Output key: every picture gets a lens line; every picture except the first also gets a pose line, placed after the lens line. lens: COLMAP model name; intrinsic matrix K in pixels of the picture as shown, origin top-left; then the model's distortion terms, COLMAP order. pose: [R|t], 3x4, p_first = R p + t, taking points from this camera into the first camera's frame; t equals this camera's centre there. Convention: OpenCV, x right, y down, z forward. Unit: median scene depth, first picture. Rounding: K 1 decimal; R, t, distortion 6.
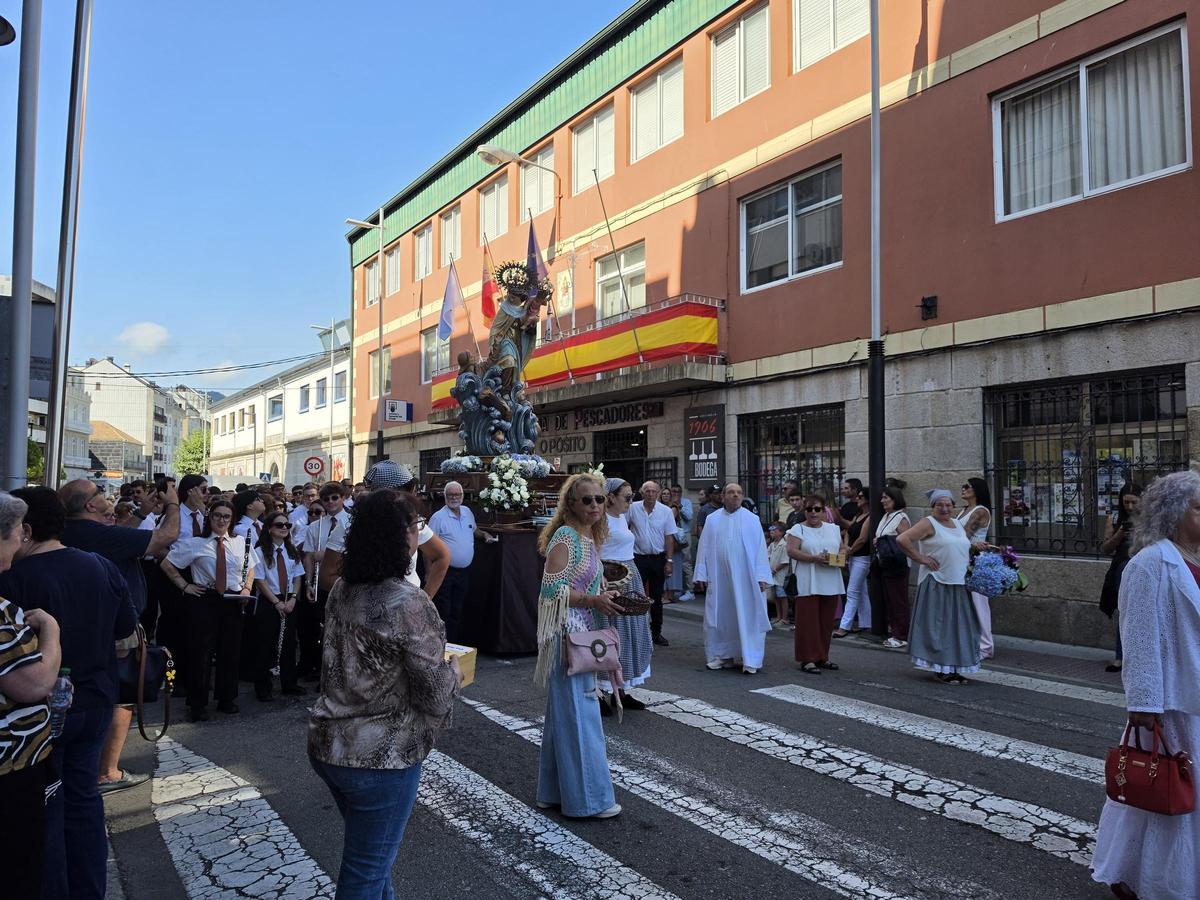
lens RADIAL K [[908.7, 0, 591.0], [0, 908.7, 486.0], [0, 0, 1]] dist [0.057772, -0.081659]
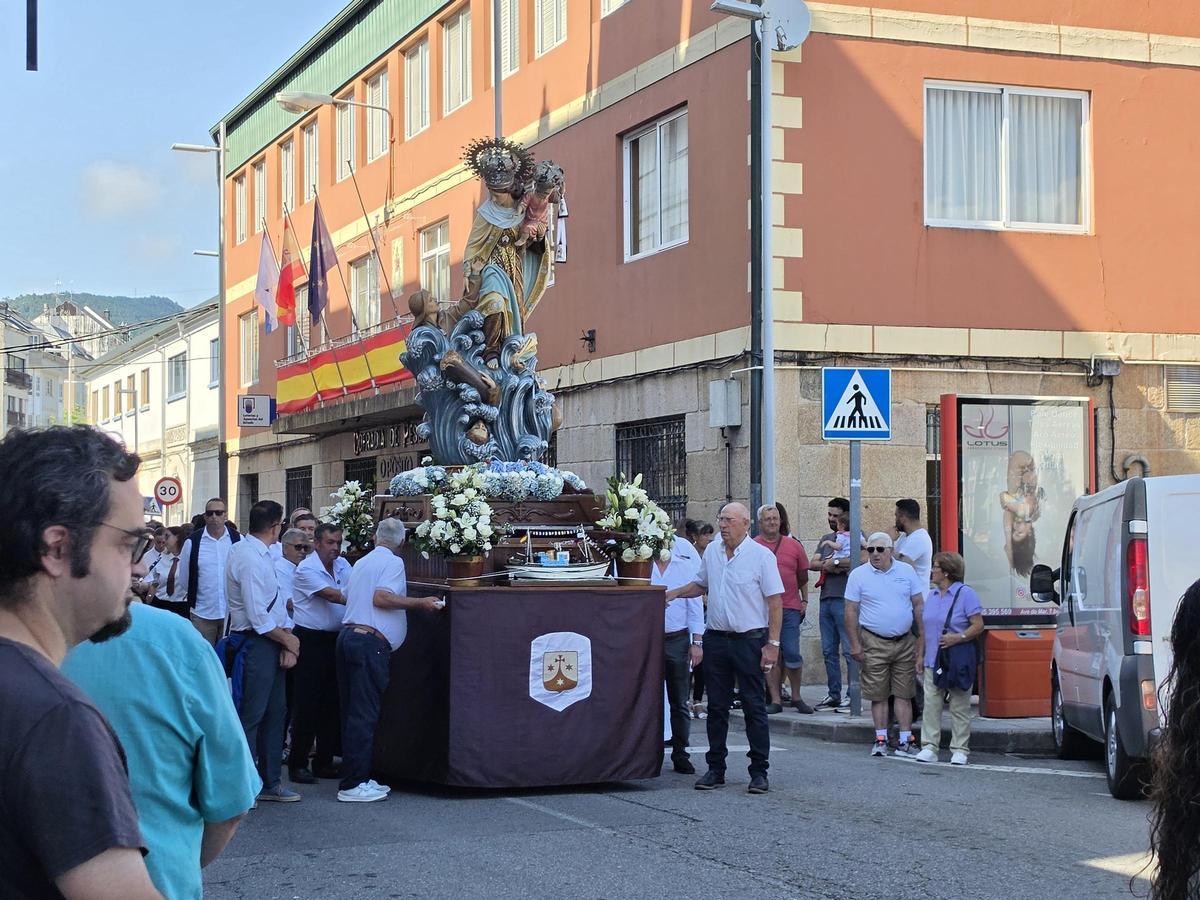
lens RADIAL K [[2210.7, 0, 515.8], [0, 2210.7, 470.0], [0, 0, 1]] dist [0.010757, 0.000000]
pose [[0.973455, -0.019013, -0.228089, 0.344474], [0.015665, 0.999741, -0.016482, -0.007749], [0.228343, 0.012471, 0.973501, -0.547462]]
